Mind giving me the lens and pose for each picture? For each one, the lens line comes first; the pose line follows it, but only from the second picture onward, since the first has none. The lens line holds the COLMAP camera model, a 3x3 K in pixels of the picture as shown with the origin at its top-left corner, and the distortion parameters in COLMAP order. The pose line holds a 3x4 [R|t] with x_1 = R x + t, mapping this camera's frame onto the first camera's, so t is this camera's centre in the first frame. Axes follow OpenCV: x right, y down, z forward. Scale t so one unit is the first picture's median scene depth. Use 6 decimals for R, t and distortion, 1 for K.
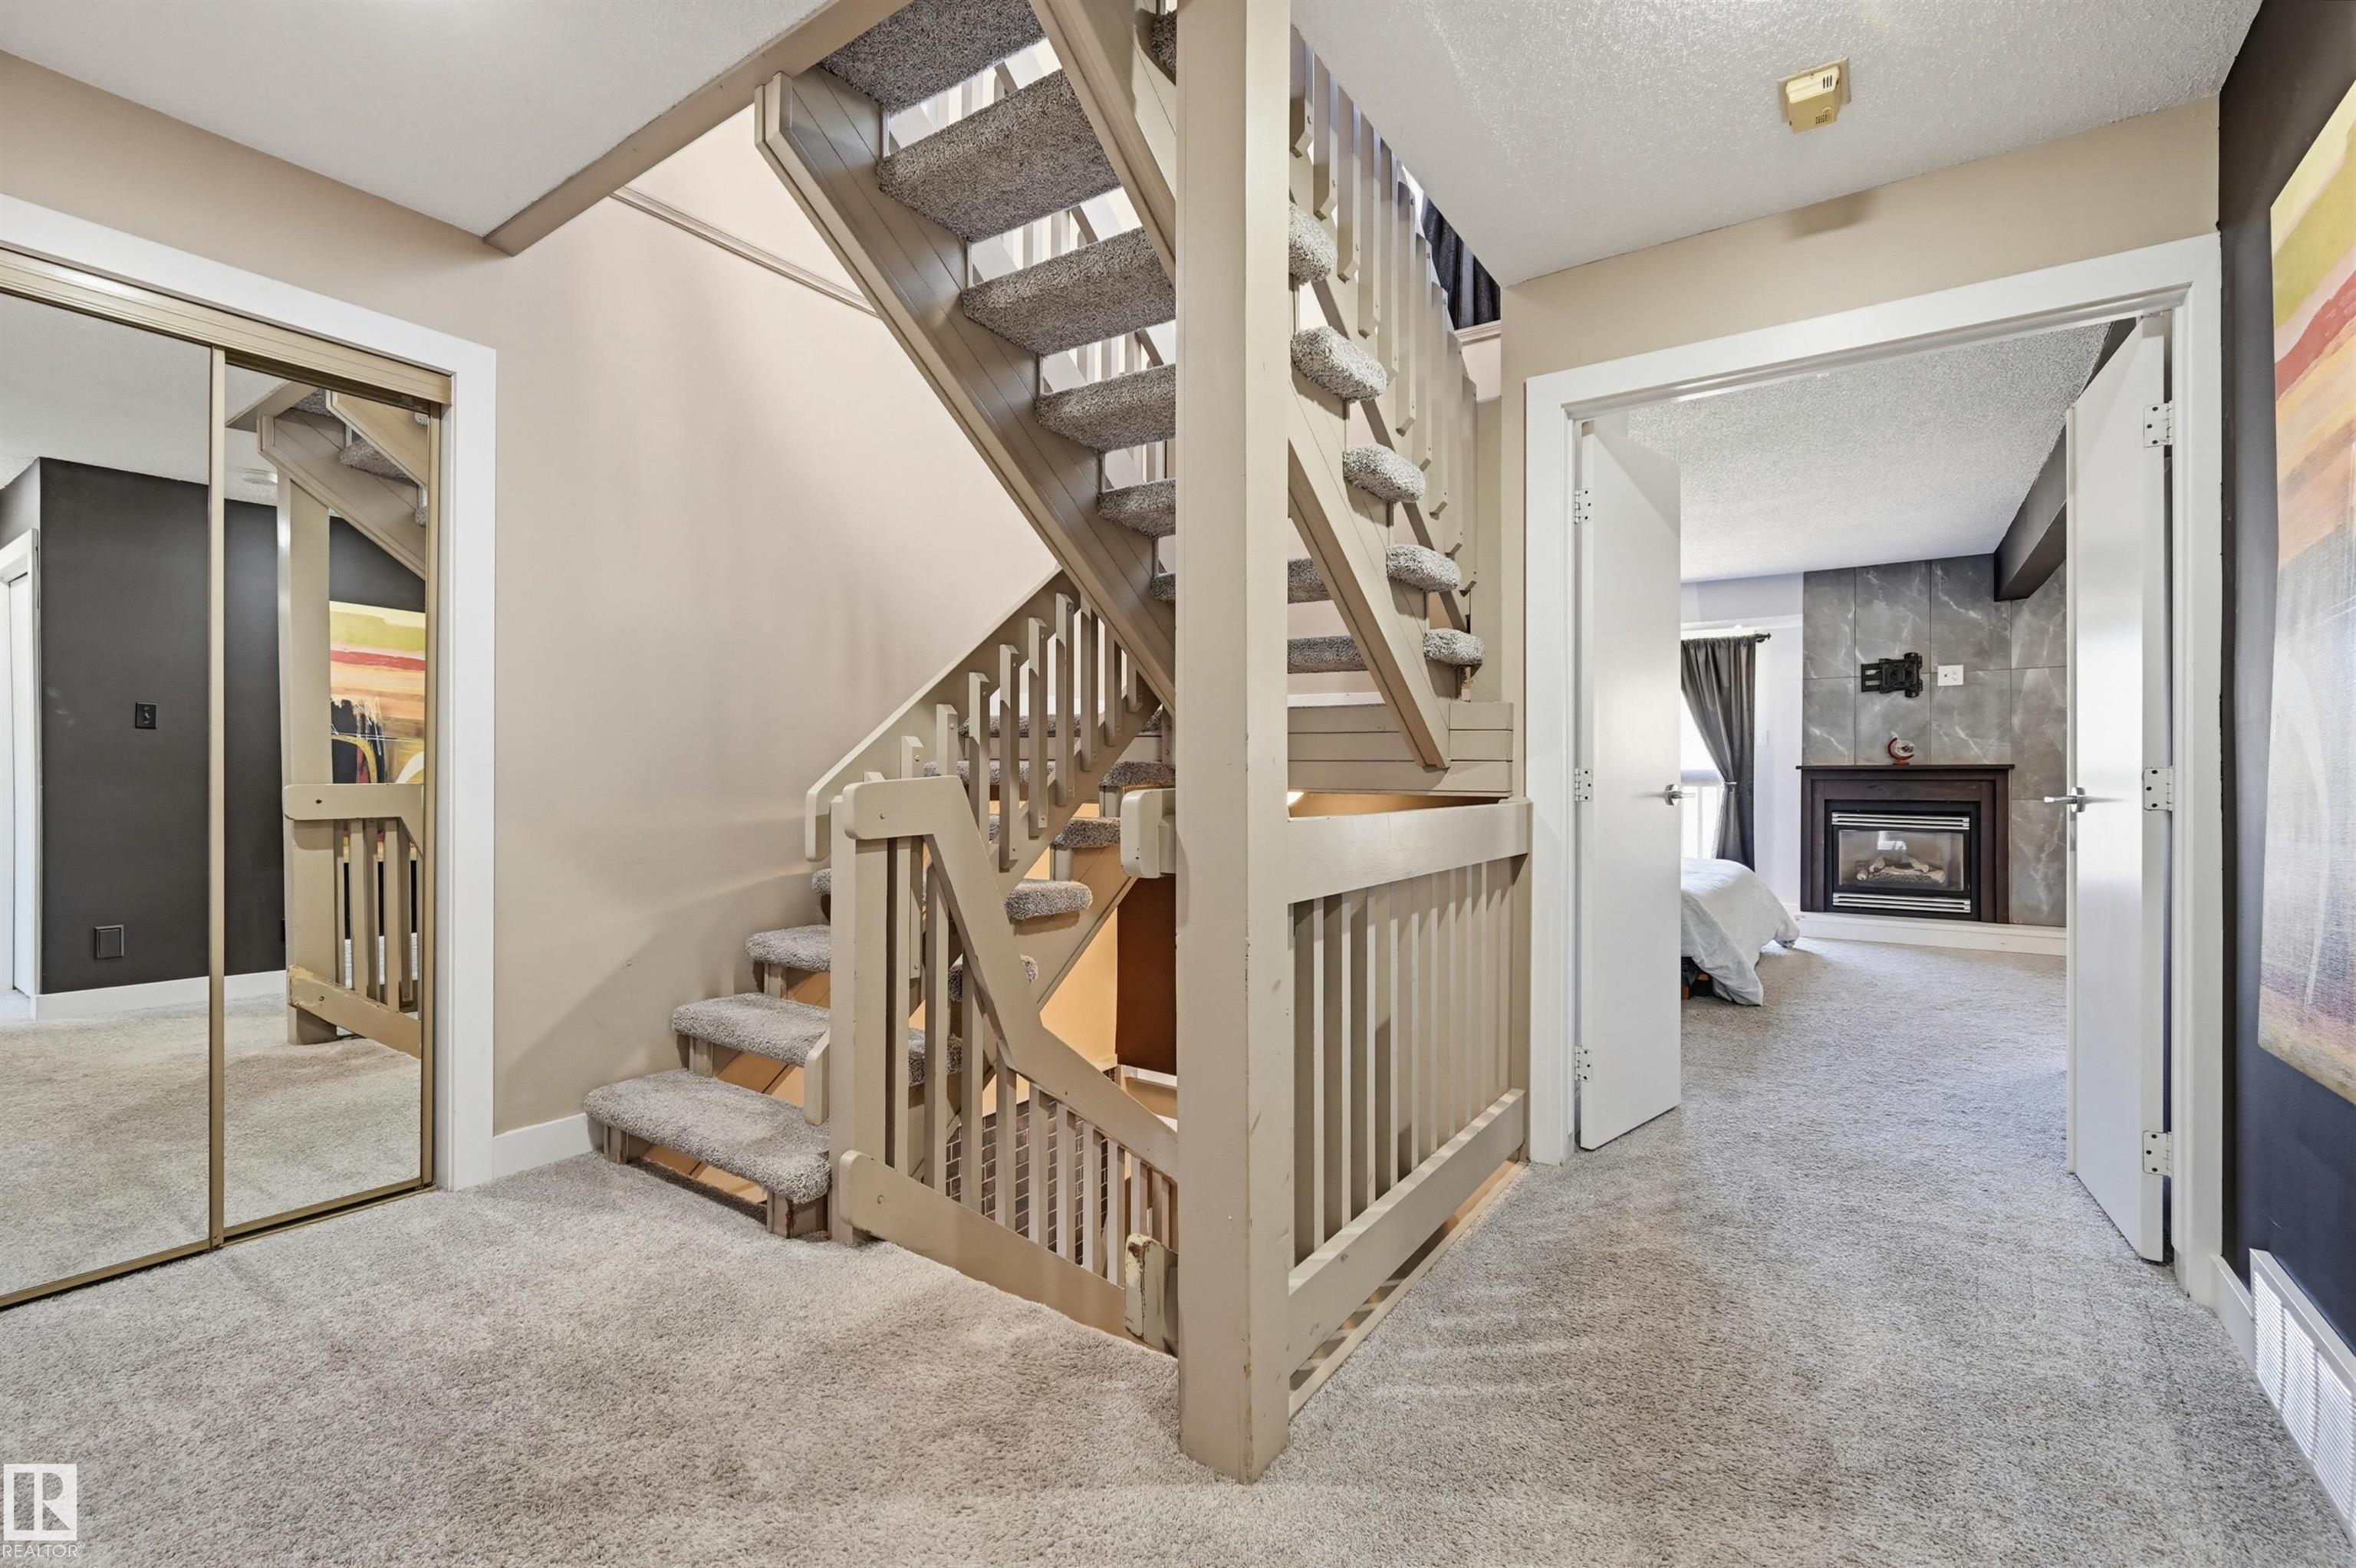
lens RADIAL K [[1009.3, 0, 1174.8], [0, 1009.3, 778.8], [0, 0, 1]] dist [-0.000005, -0.000449]
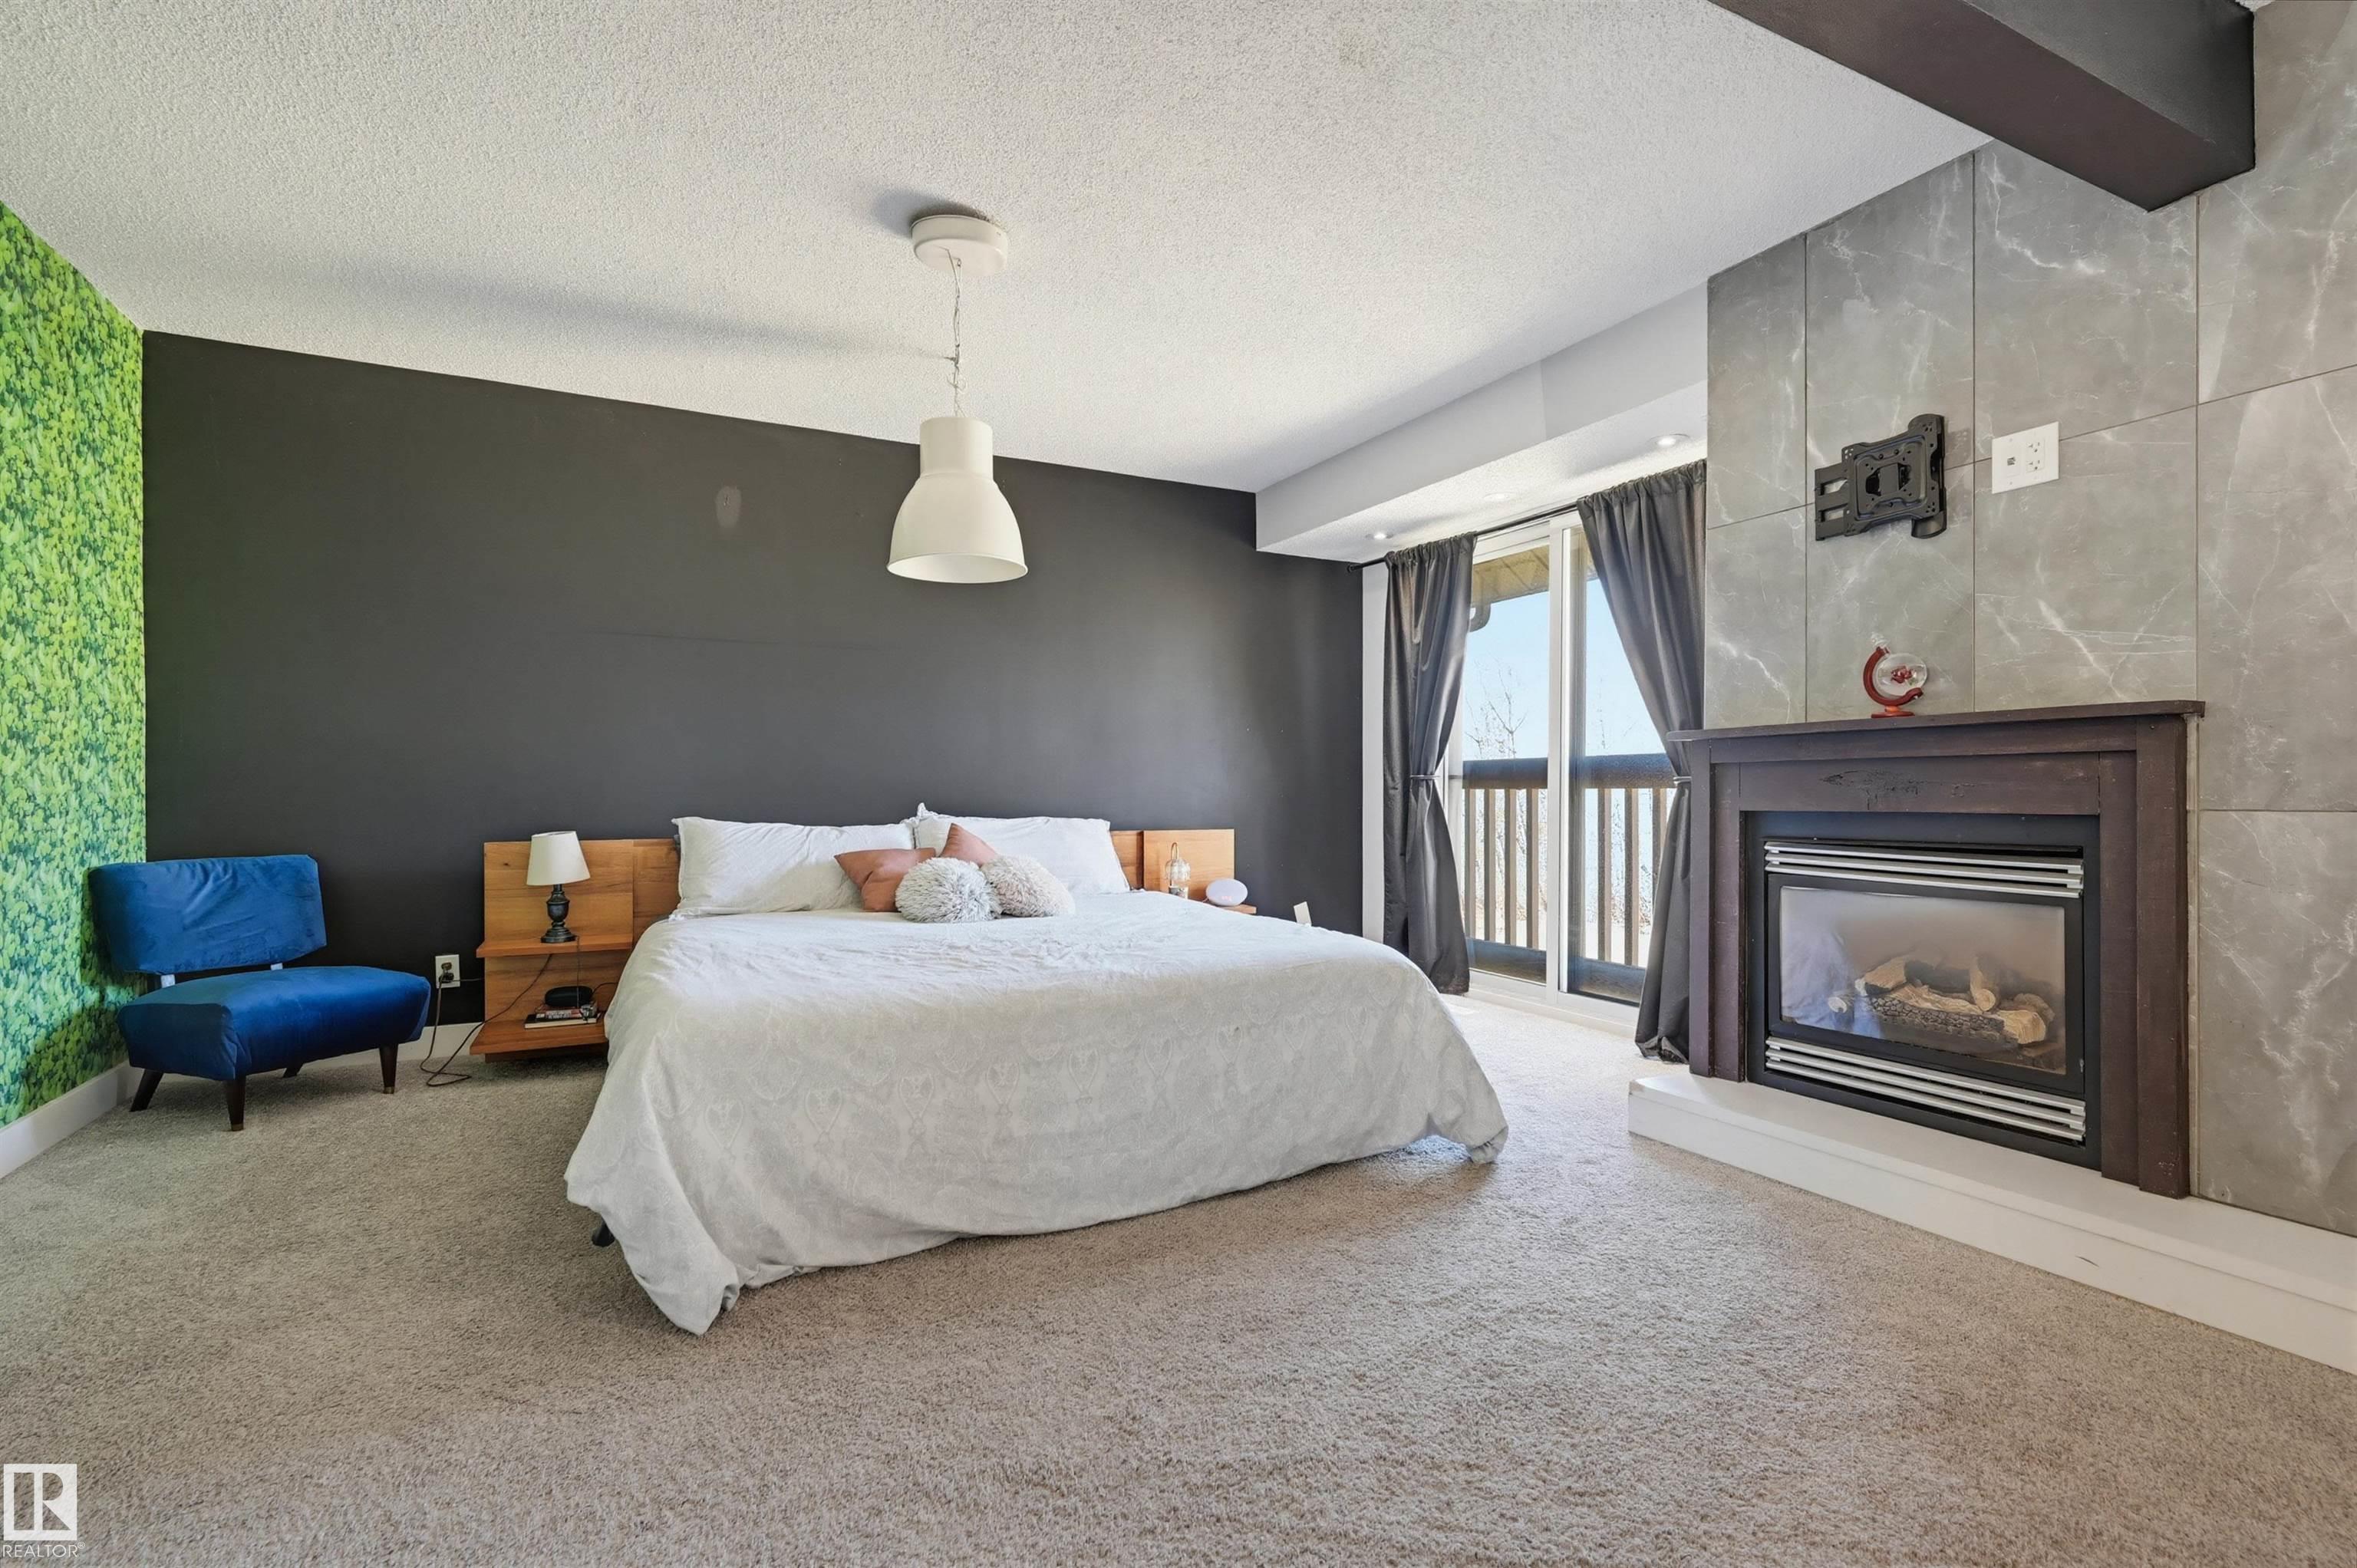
lens RADIAL K [[1069.6, 0, 1170.5], [0, 1069.6, 795.1], [0, 0, 1]] dist [0.003938, -0.000058]
pose [[0.876852, -0.000120, -0.480761, 0.674870], [-0.001865, 0.999992, -0.003651, 0.016886], [0.480757, 0.004098, 0.876844, 0.518593]]
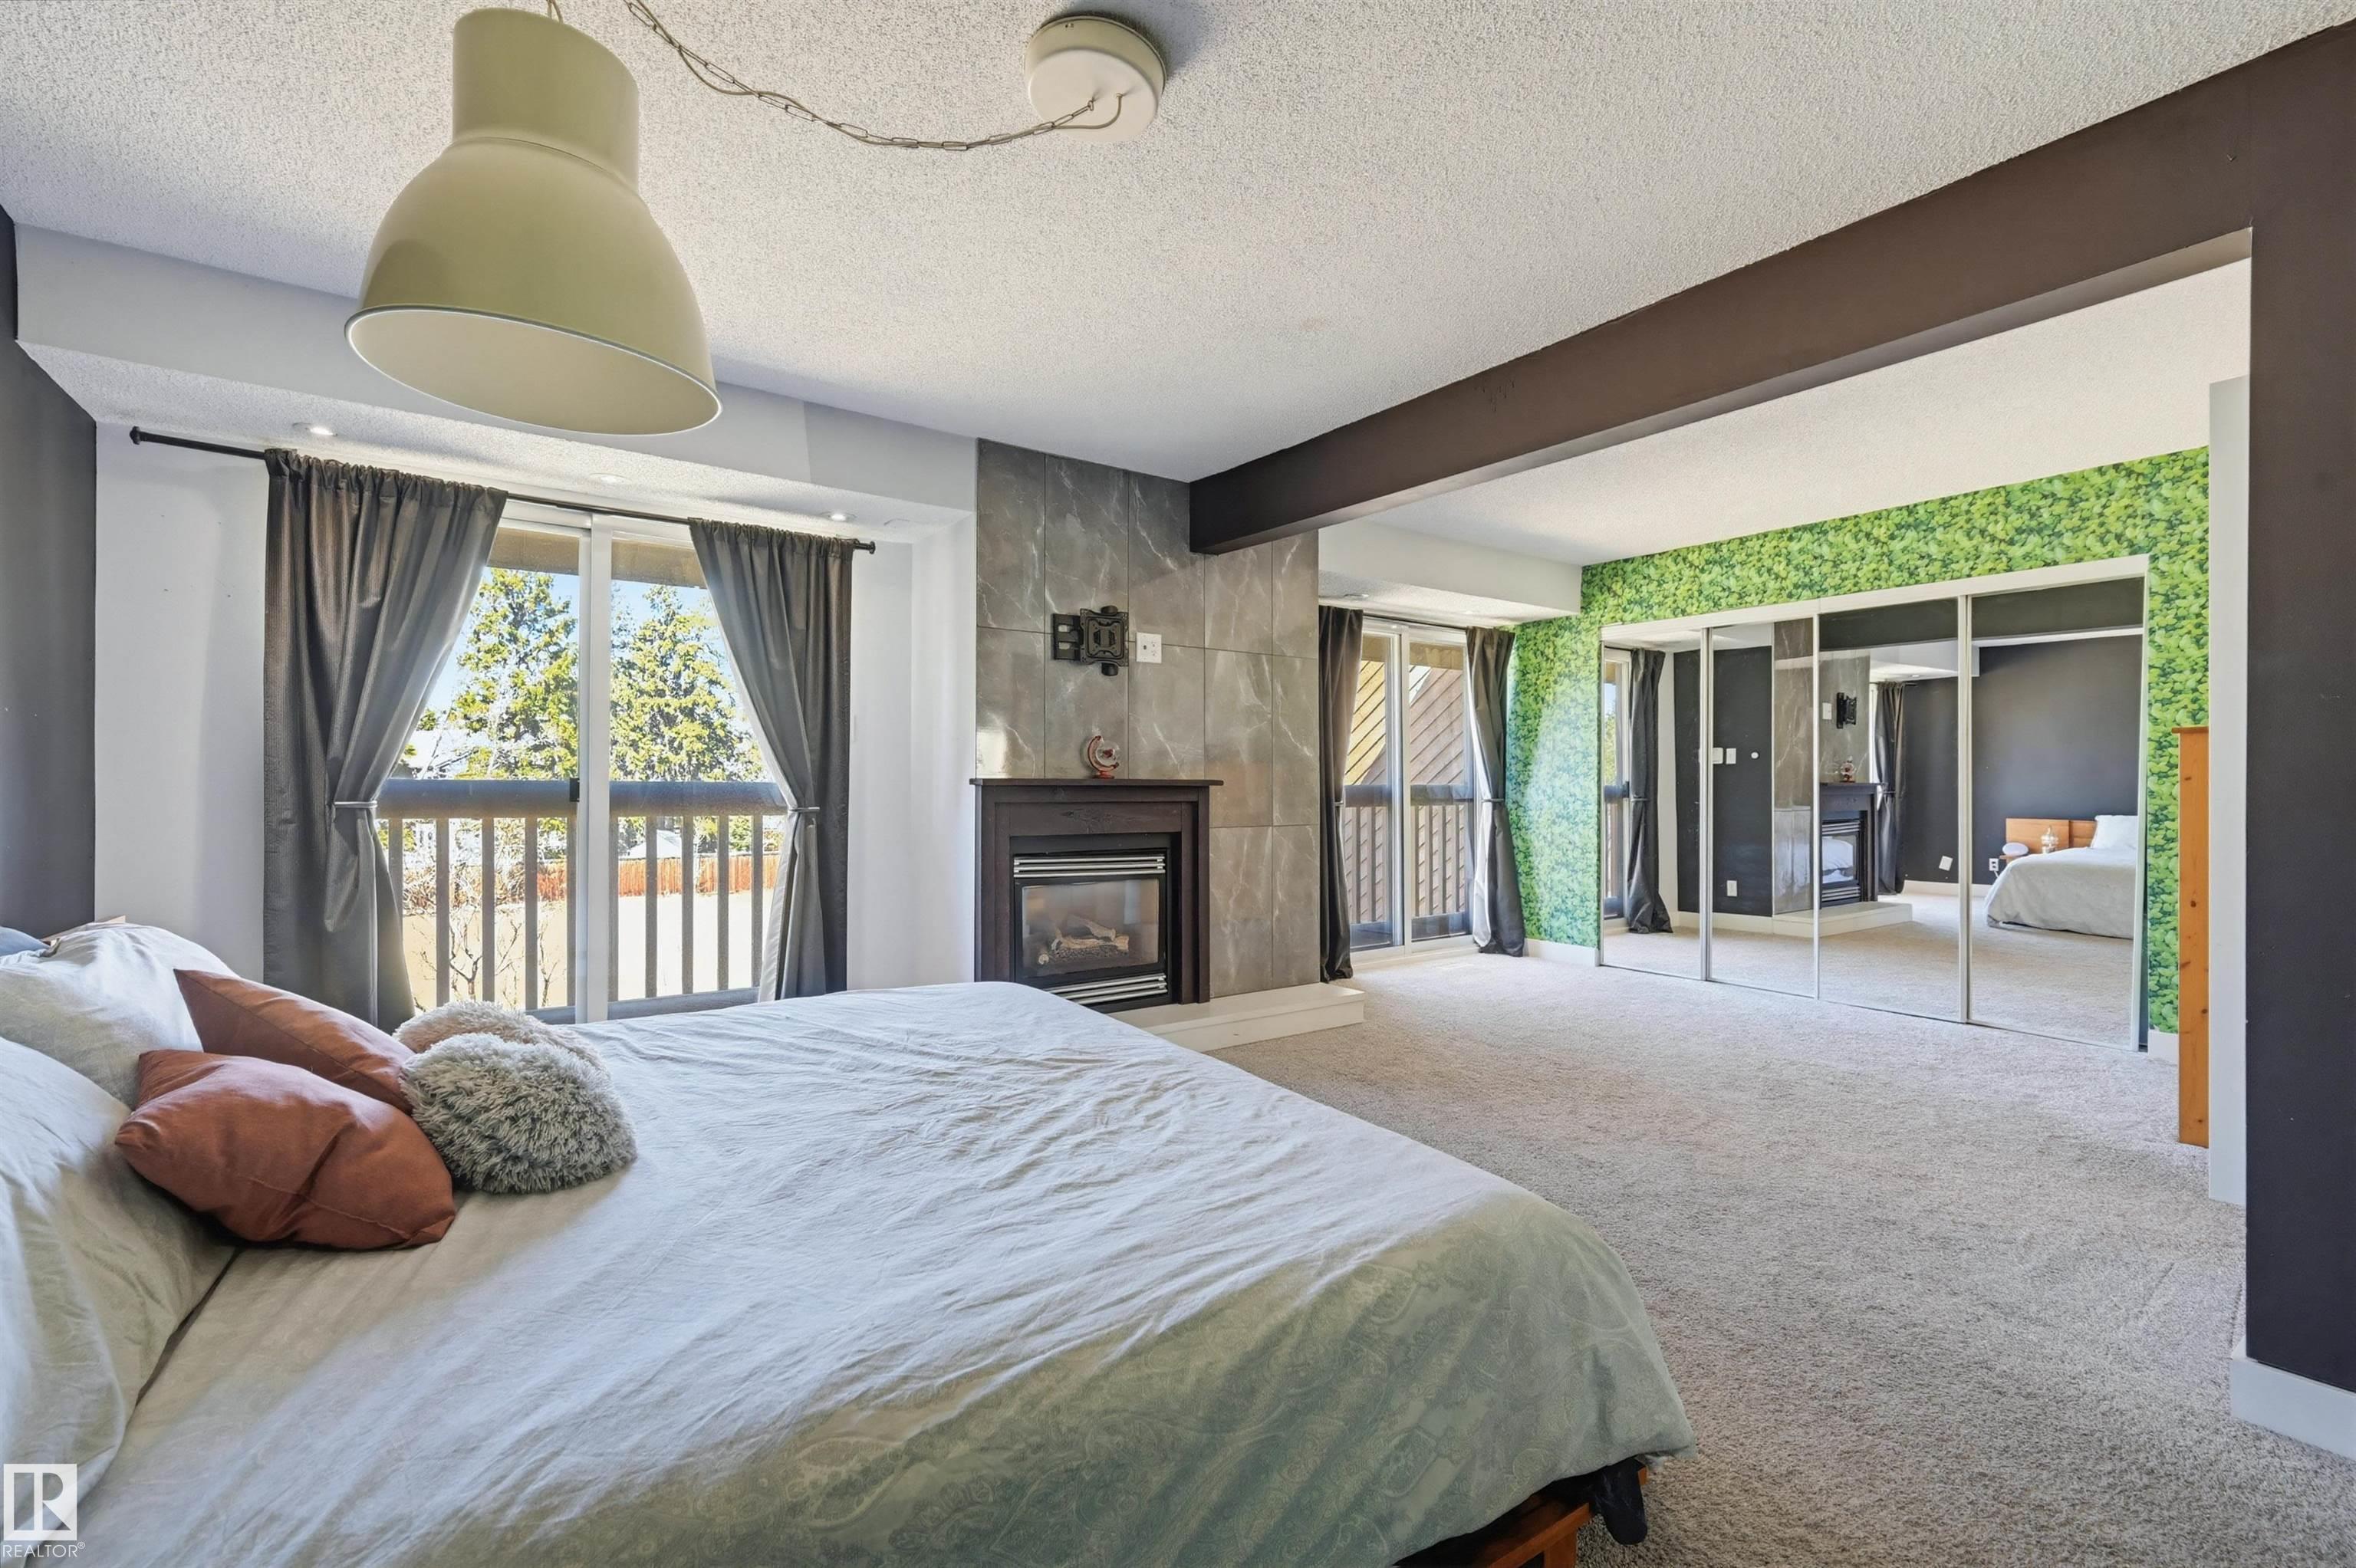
lens RADIAL K [[1009.3, 0, 1177.2], [0, 1009.3, 787.4], [0, 0, 1]] dist [-0.000005, -0.000449]
pose [[0.348044, 0.001528, 0.937477, 0.134963], [-0.000923, 0.999999, -0.001288, -0.007436], [-0.937478, -0.000417, 0.348045, 0.731967]]
